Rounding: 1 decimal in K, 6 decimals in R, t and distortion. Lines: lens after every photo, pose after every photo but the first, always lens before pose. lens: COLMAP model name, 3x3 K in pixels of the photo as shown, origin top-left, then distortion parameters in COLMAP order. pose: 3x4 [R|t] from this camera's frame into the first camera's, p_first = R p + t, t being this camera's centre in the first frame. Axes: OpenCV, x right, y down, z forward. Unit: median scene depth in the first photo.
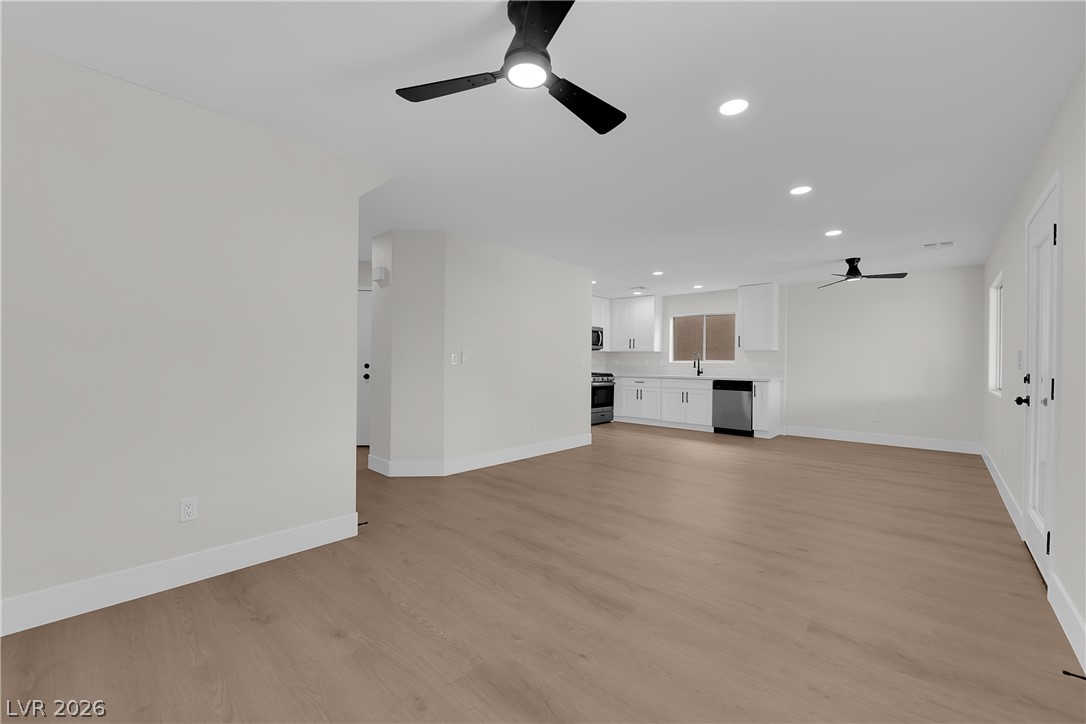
lens RADIAL K [[437.7, 0, 535.8], [0, 437.7, 362.2], [0, 0, 1]] dist [-0.010440, -0.003313]
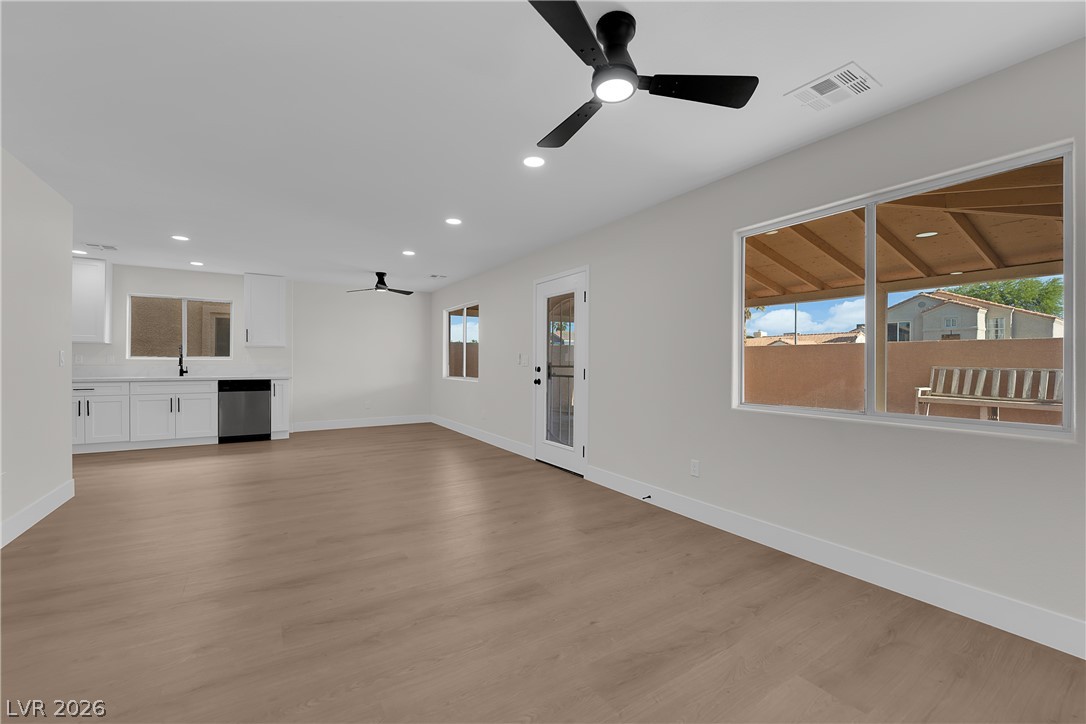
lens RADIAL K [[437.7, 0, 540.8], [0, 437.7, 365.0], [0, 0, 1]] dist [-0.010440, -0.003313]
pose [[0.249933, -0.013828, 0.968164, -0.221465], [-0.003203, 0.999881, 0.015108, -0.002855], [-0.968258, -0.006877, 0.249859, 0.185780]]
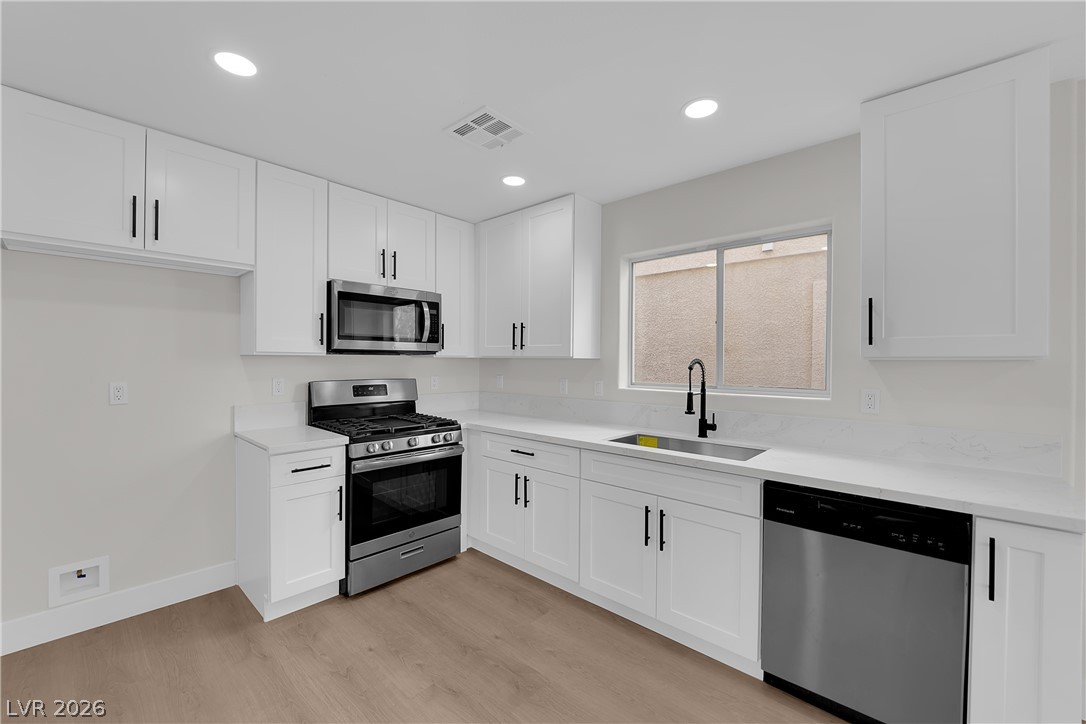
lens RADIAL K [[437.7, 0, 537.4], [0, 437.7, 362.9], [0, 0, 1]] dist [-0.010440, -0.003313]
pose [[0.999993, -0.002510, 0.002786, 0.256825], [0.002499, 0.999989, 0.003936, -0.023900], [-0.002796, -0.003929, 0.999988, 0.696809]]
